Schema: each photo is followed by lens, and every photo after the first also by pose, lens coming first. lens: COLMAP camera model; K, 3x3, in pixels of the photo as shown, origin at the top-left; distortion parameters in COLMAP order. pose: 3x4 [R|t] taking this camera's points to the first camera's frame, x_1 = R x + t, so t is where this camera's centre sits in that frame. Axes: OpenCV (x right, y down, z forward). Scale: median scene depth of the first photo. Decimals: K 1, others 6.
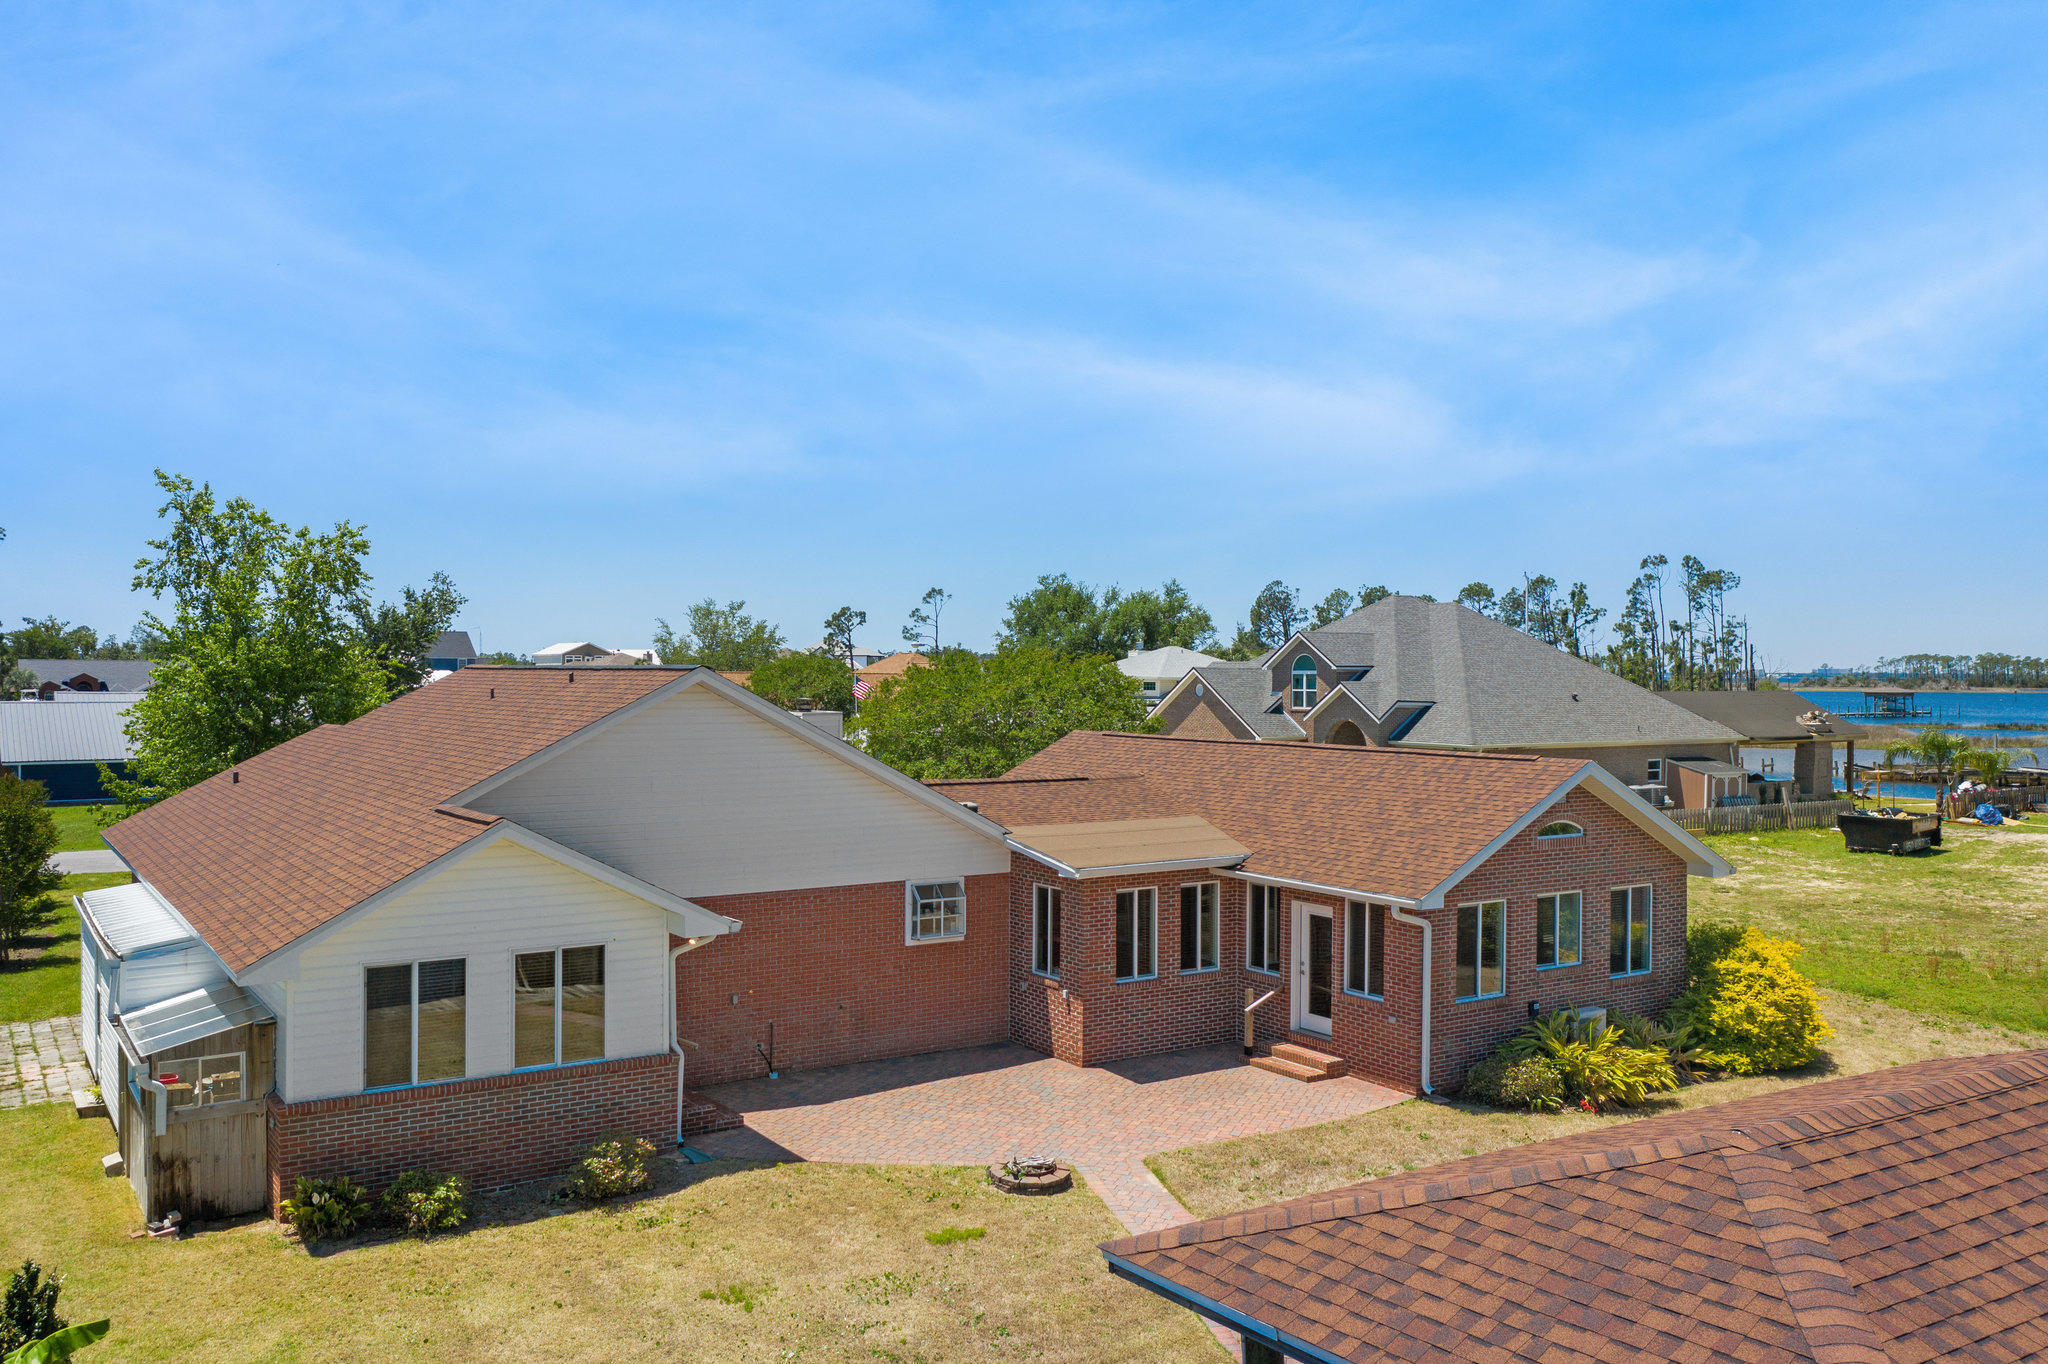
lens RADIAL K [[1625.6, 0, 1019.6], [0, 1625.6, 670.3], [0, 0, 1]] dist [-0.014969, 0.004585]
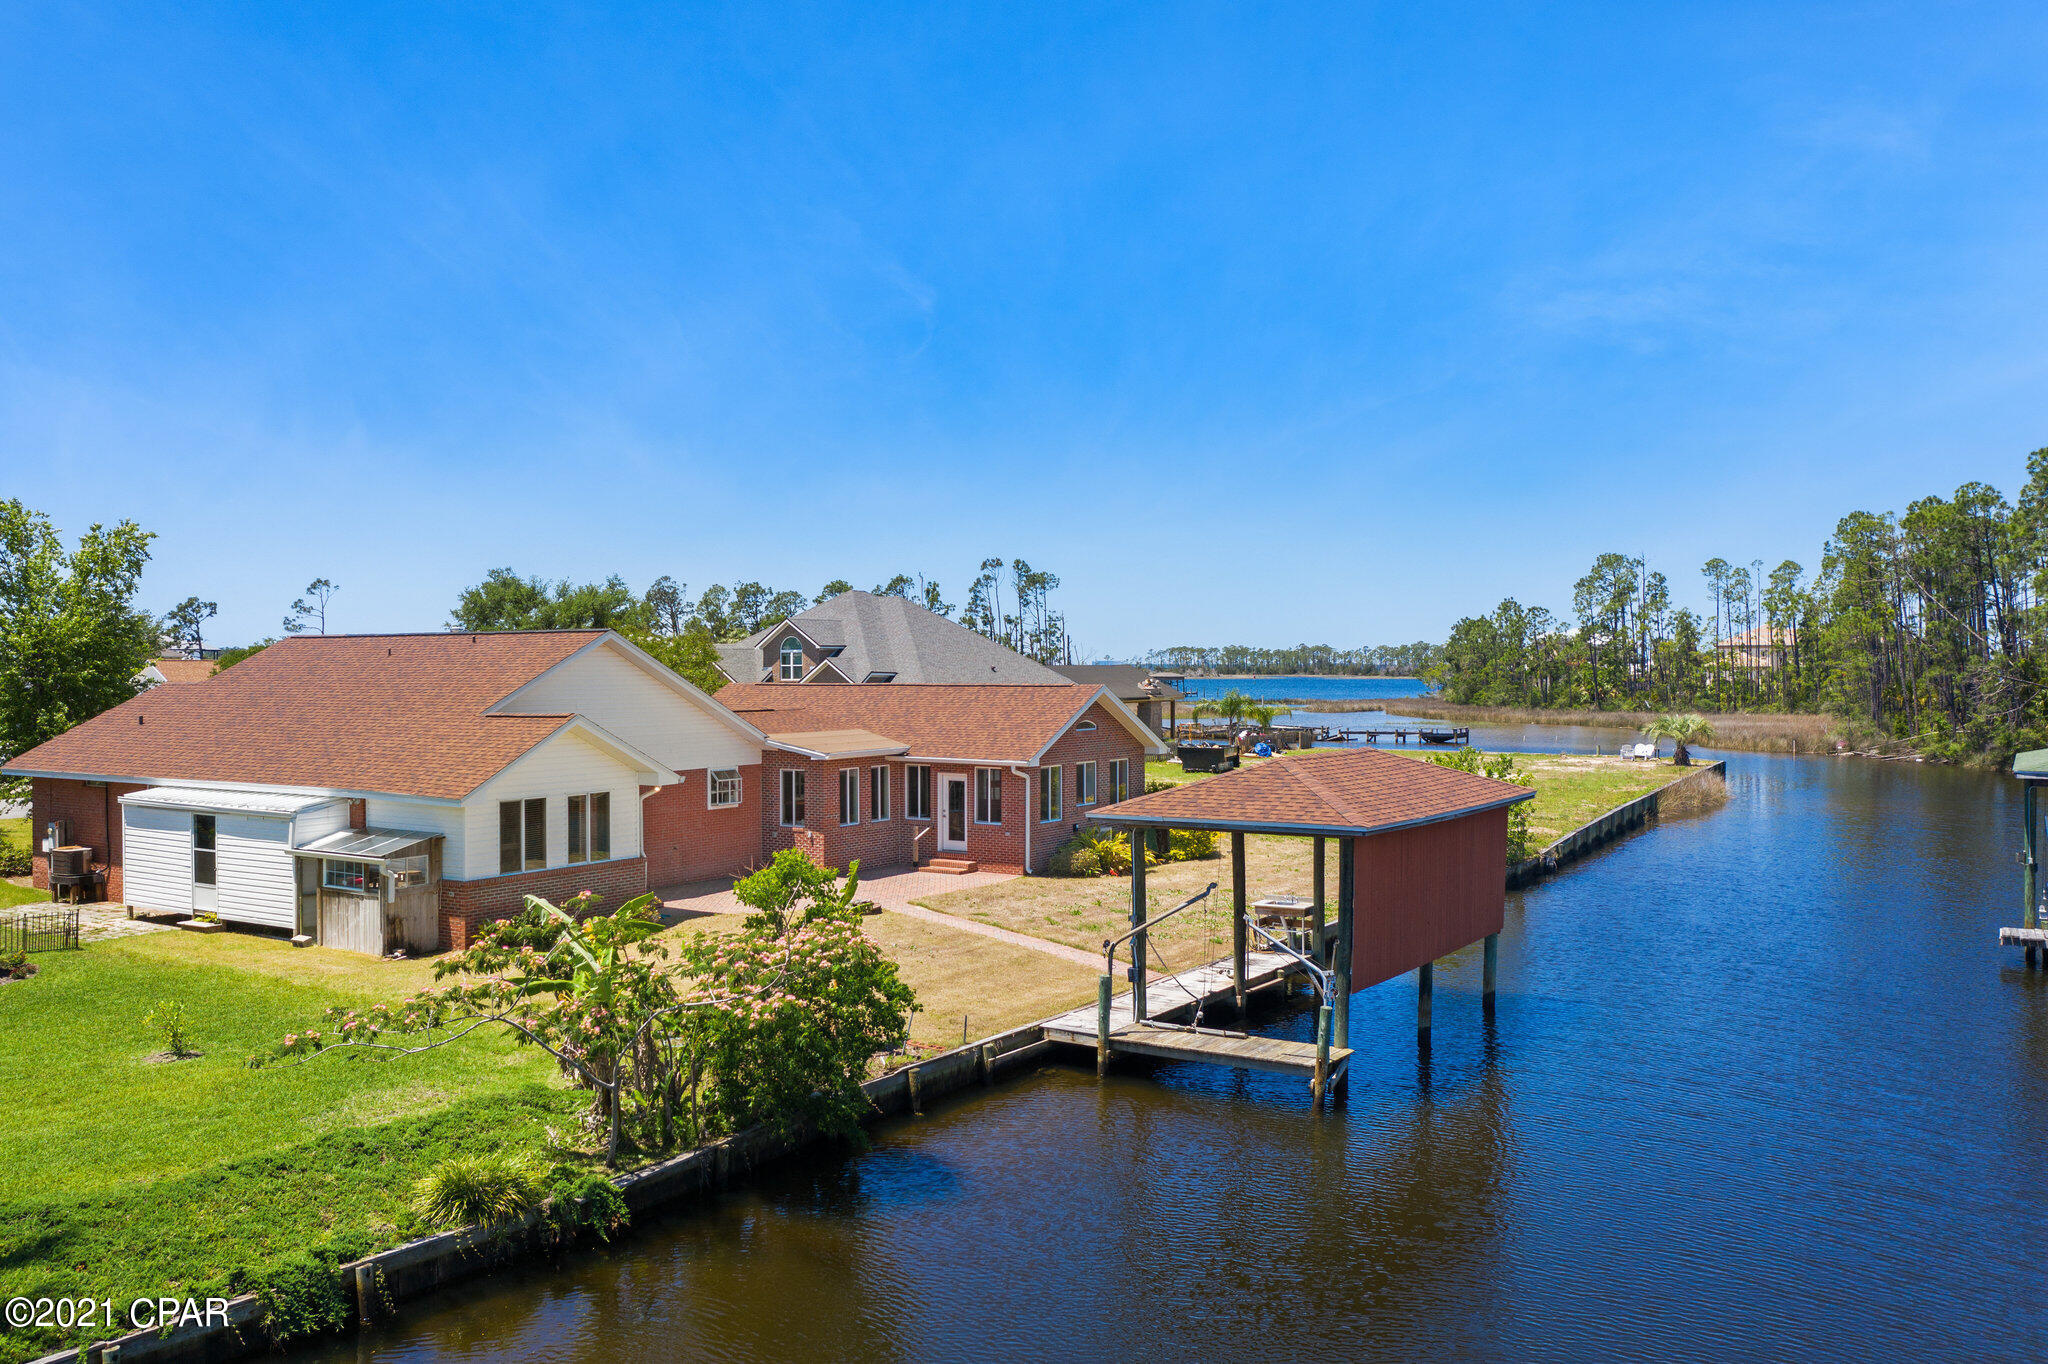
lens RADIAL K [[1625.6, 0, 1025.0], [0, 1625.6, 683.4], [0, 0, 1]] dist [-0.014969, 0.004585]
pose [[0.915035, -0.012195, 0.403191, -0.358296], [0.007881, 0.999893, 0.012359, 0.026264], [-0.403299, -0.008131, 0.915032, -0.472897]]
